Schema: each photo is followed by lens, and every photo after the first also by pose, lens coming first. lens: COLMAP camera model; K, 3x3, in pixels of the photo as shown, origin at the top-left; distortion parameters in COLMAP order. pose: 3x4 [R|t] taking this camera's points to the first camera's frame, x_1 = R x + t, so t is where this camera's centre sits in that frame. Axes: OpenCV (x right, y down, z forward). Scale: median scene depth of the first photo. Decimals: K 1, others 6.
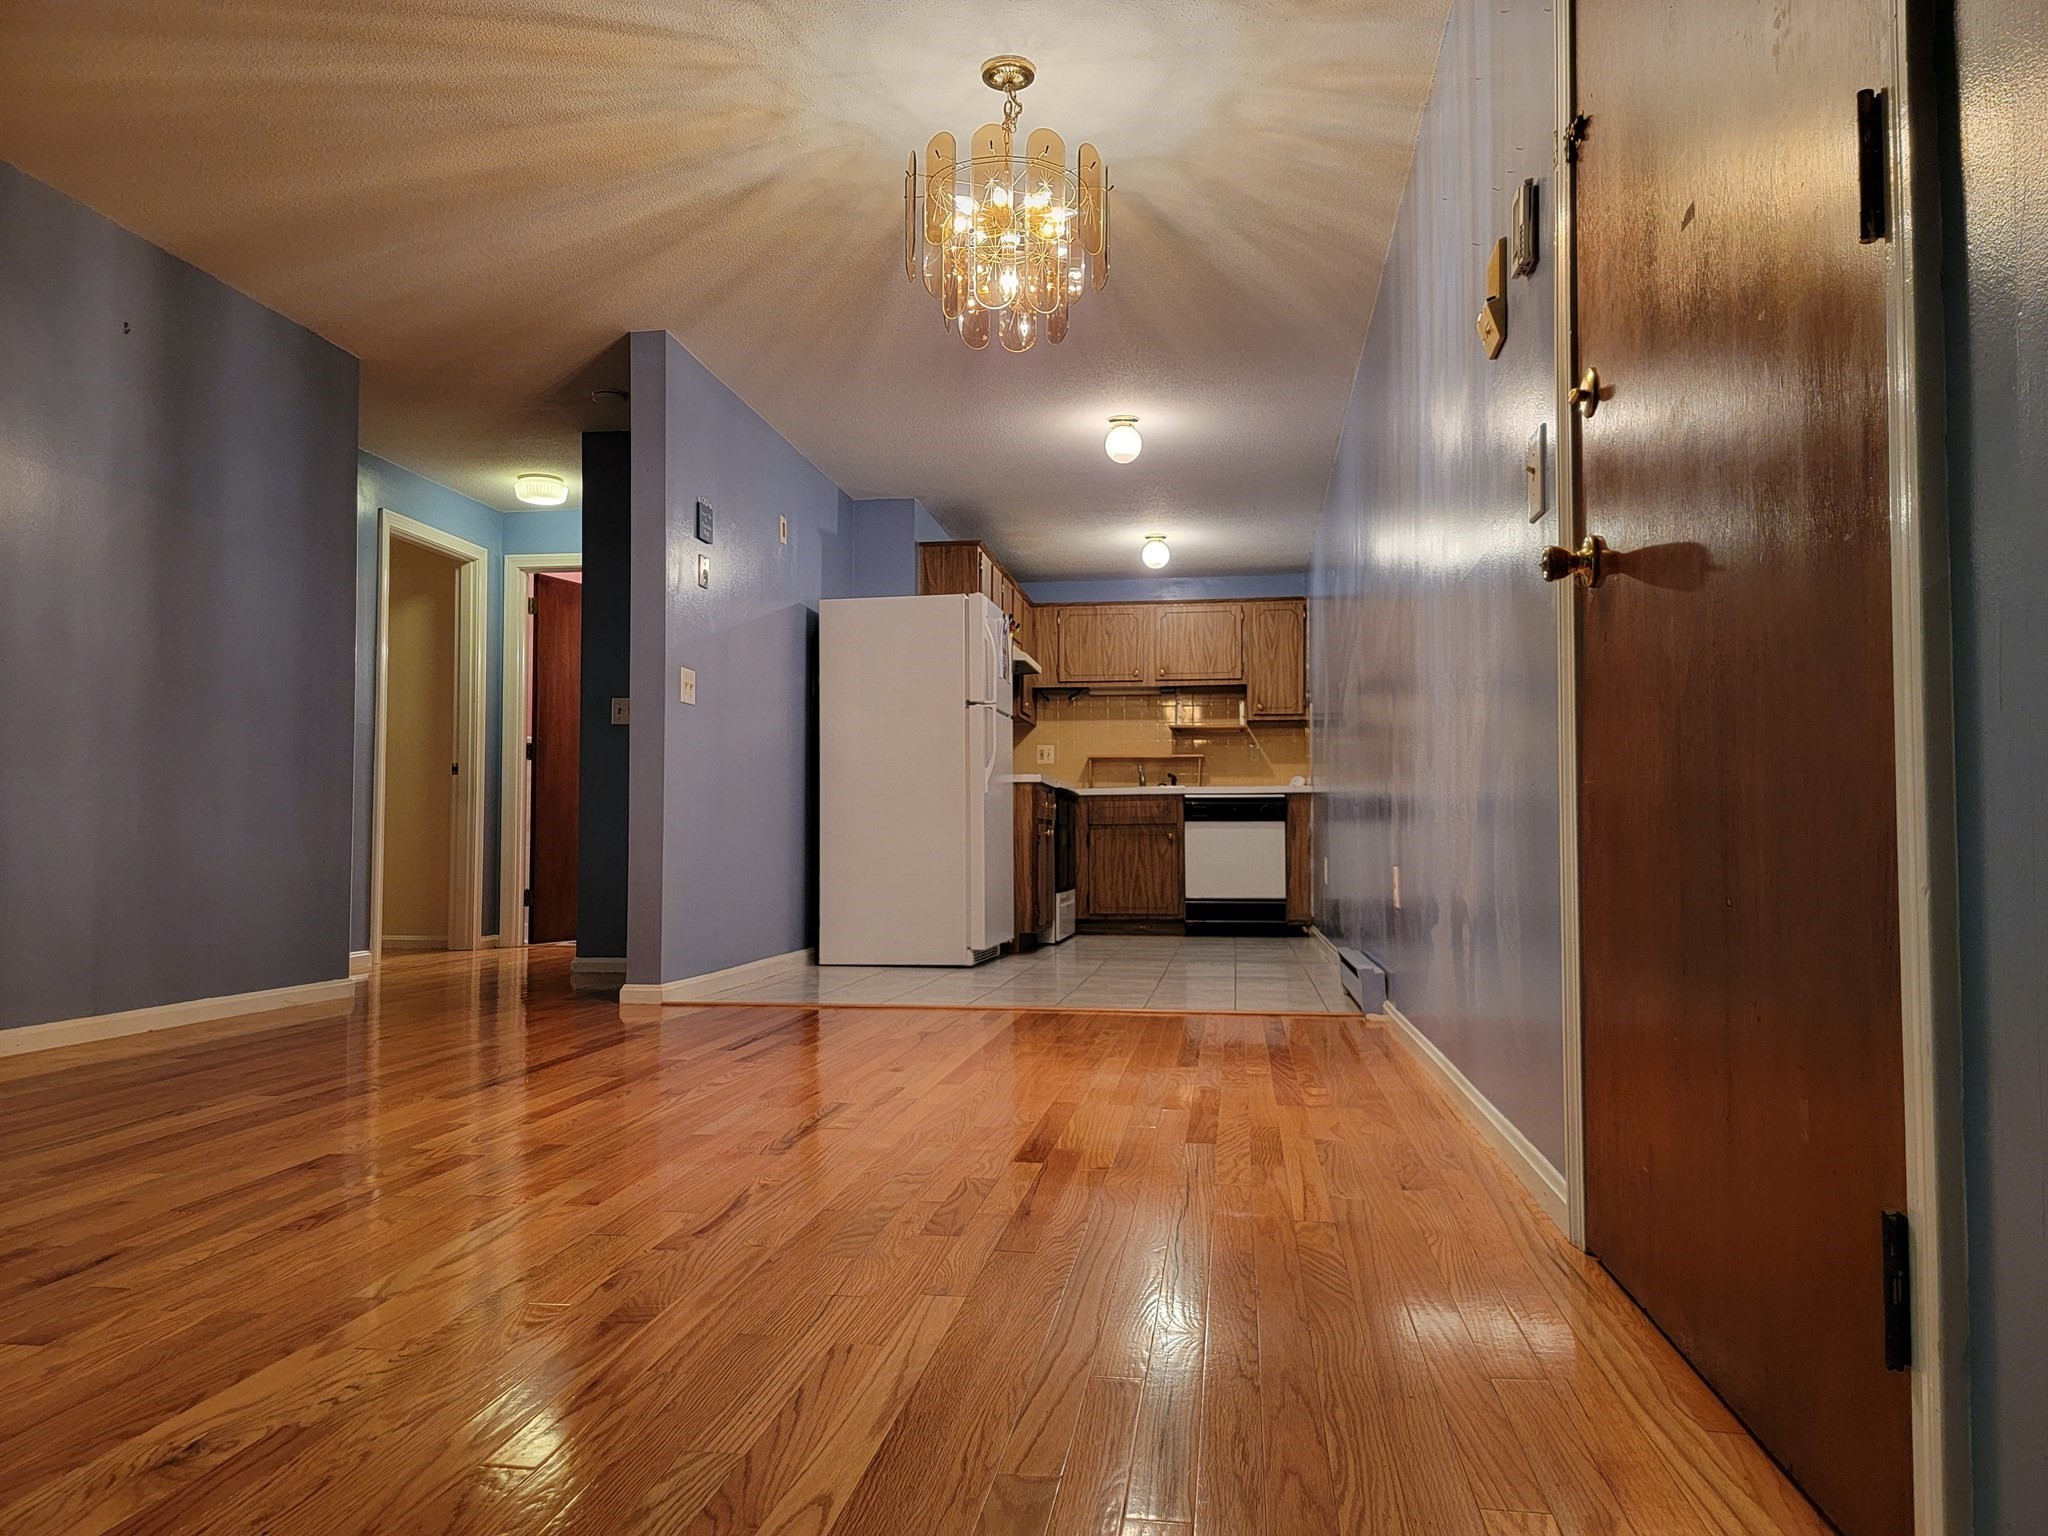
lens RADIAL K [[1422.0, 0, 1028.1], [0, 1422.0, 798.6], [0, 0, 1]] dist [-0.004087, -0.003900]
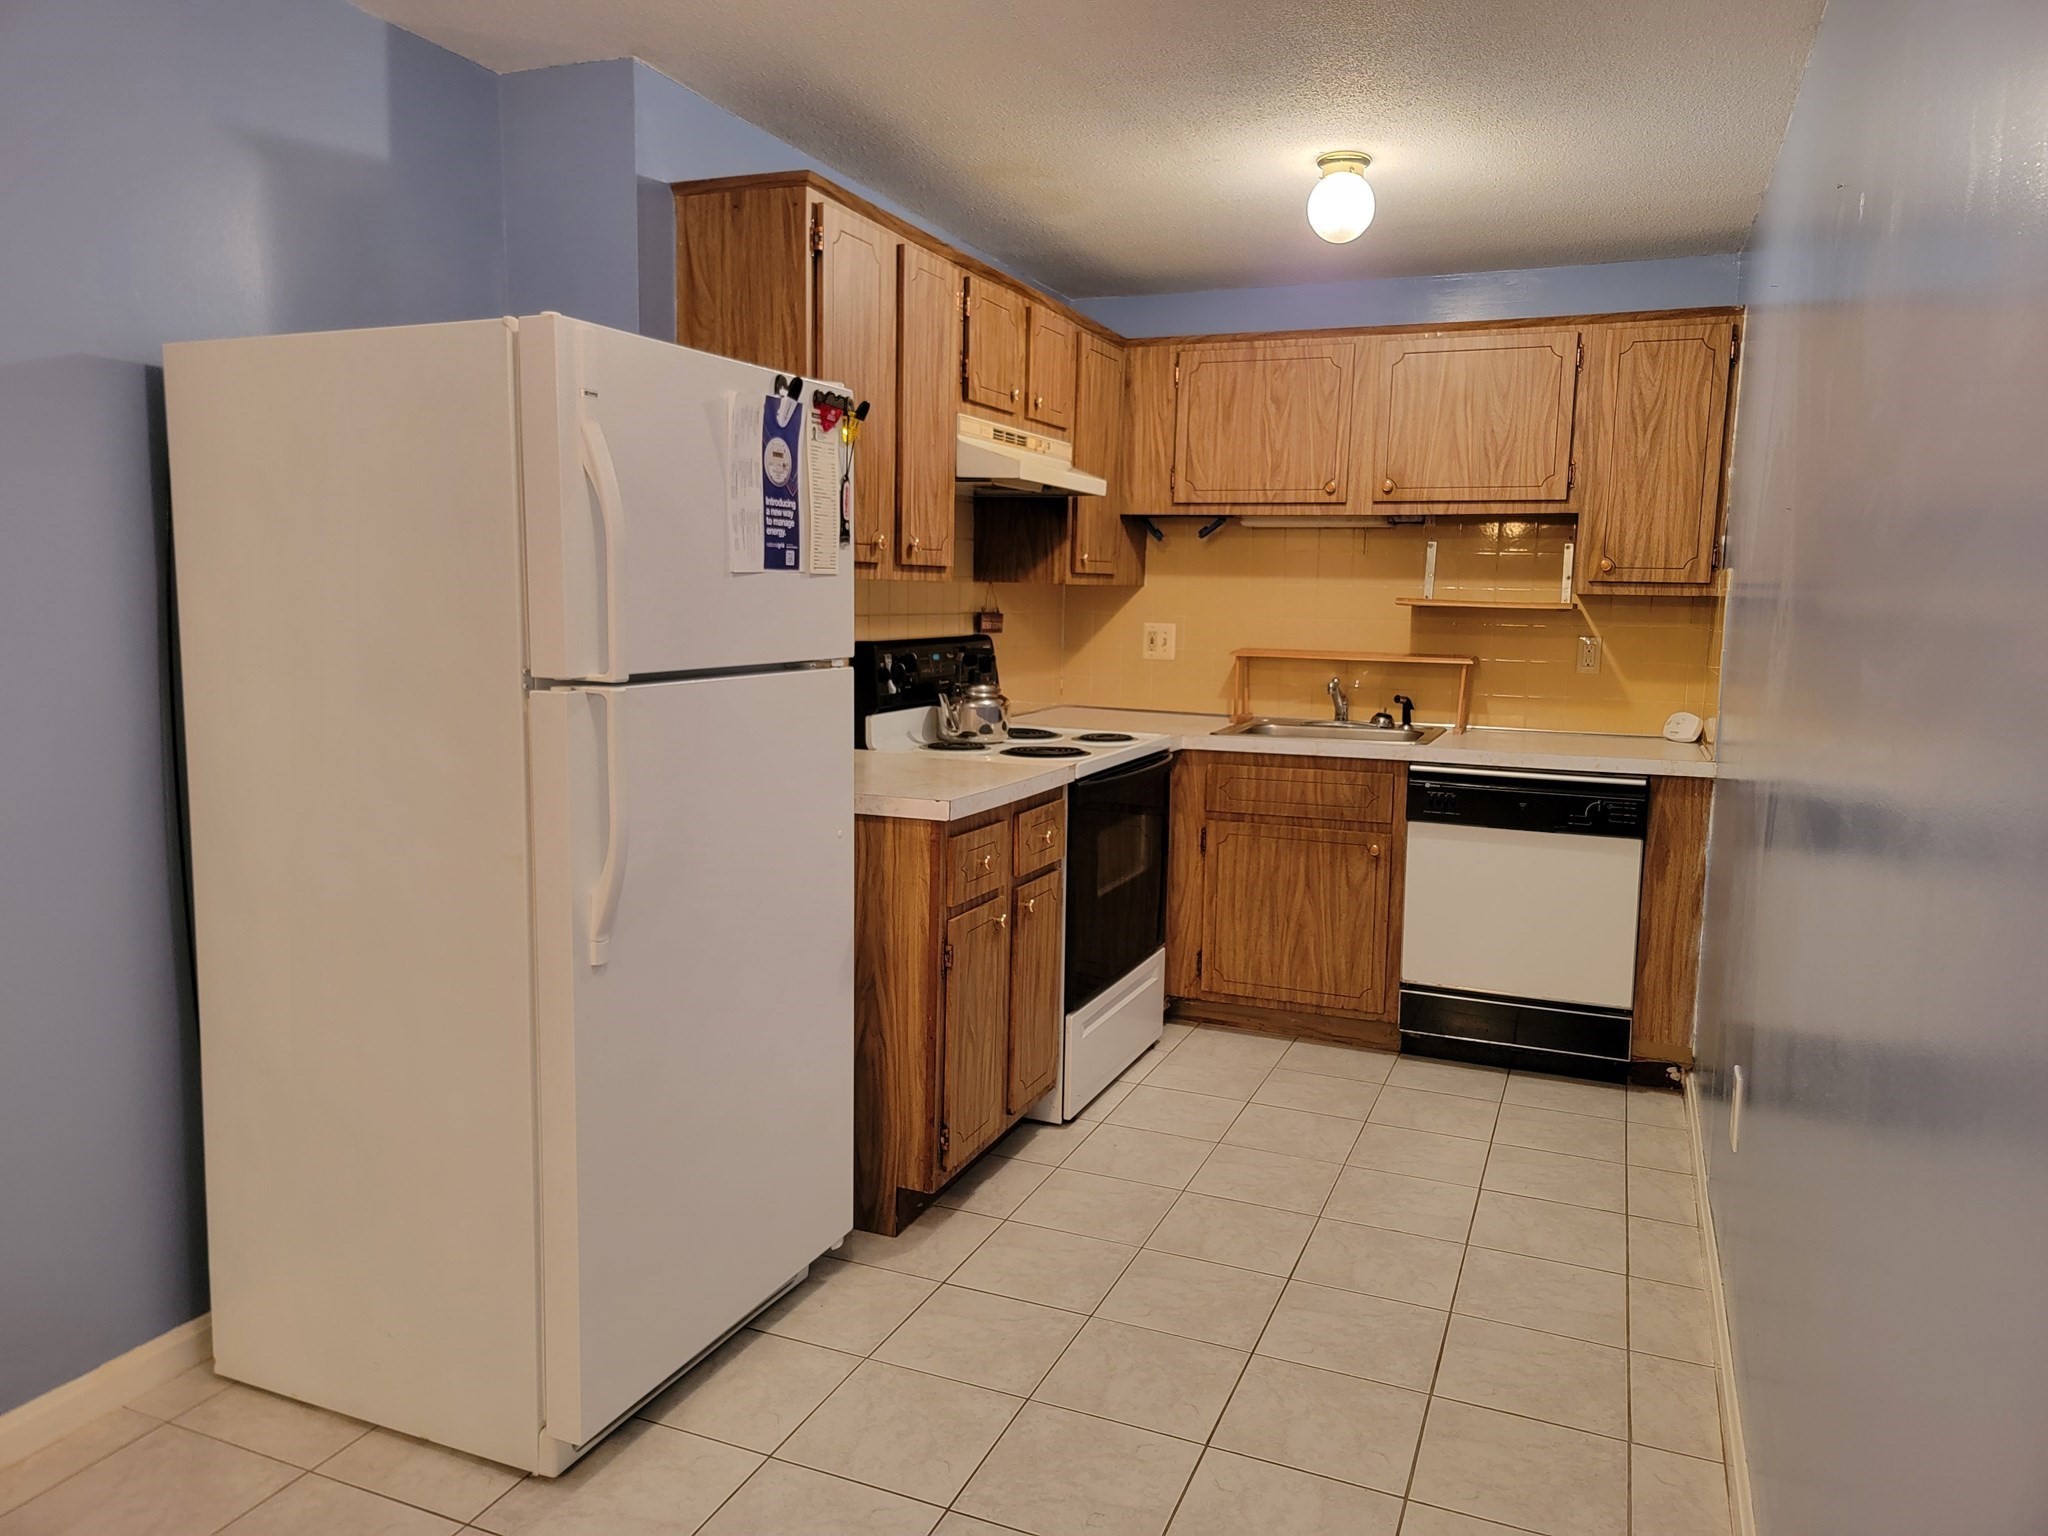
lens RADIAL K [[1410.8, 0, 1024.0], [0, 1410.8, 768.0], [0, 0, 1]] dist [0.005366, 0.000231]
pose [[0.968038, 0.050267, -0.245716, 0.100284], [-0.011199, 0.987396, 0.157872, -0.071175], [0.250555, -0.150074, 0.956399, 0.529111]]
